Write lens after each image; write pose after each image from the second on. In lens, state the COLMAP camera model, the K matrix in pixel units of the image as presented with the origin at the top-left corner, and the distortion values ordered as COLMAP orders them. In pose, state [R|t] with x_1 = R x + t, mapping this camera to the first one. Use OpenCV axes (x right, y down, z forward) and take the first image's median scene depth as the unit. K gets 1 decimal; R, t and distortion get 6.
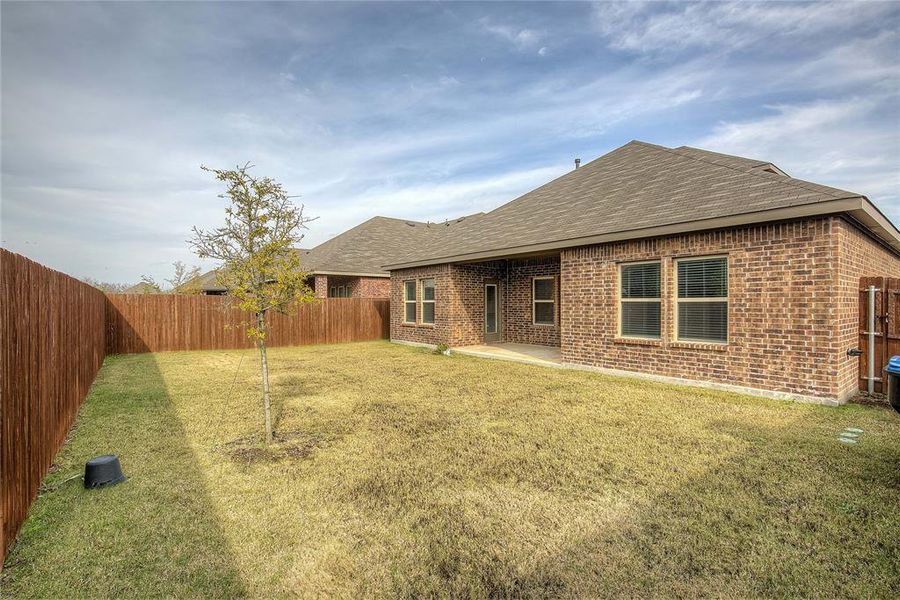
lens RADIAL K [[408.2, 0, 452.7], [0, 408.2, 304.0], [0, 0, 1]] dist [-0.002298, 0.000857]
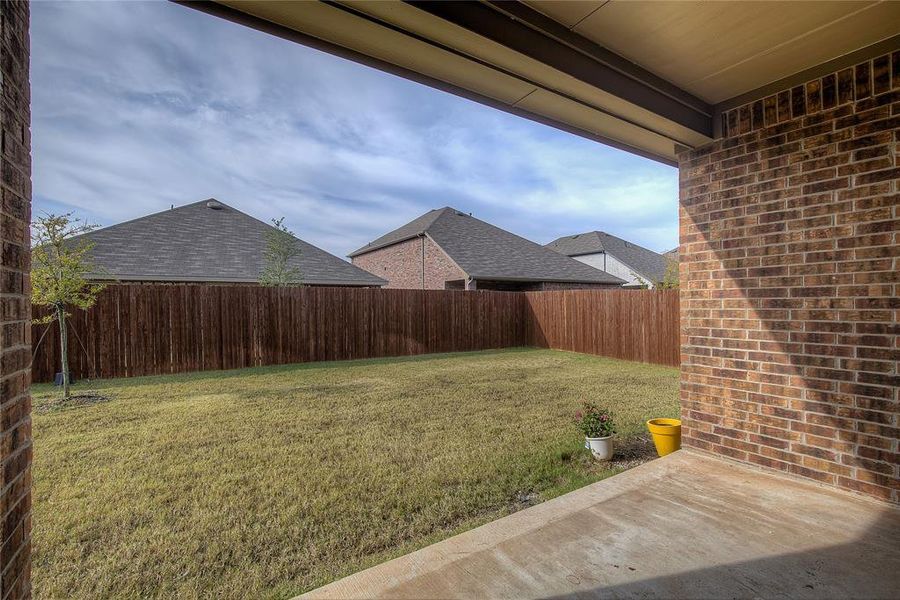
lens RADIAL K [[408.2, 0, 452.7], [0, 408.2, 304.0], [0, 0, 1]] dist [-0.002298, 0.000857]
pose [[-0.083135, 0.001079, -0.996538, 0.284123], [0.005672, 0.999984, 0.000610, 0.006870], [0.996522, -0.005601, -0.083140, 0.832733]]
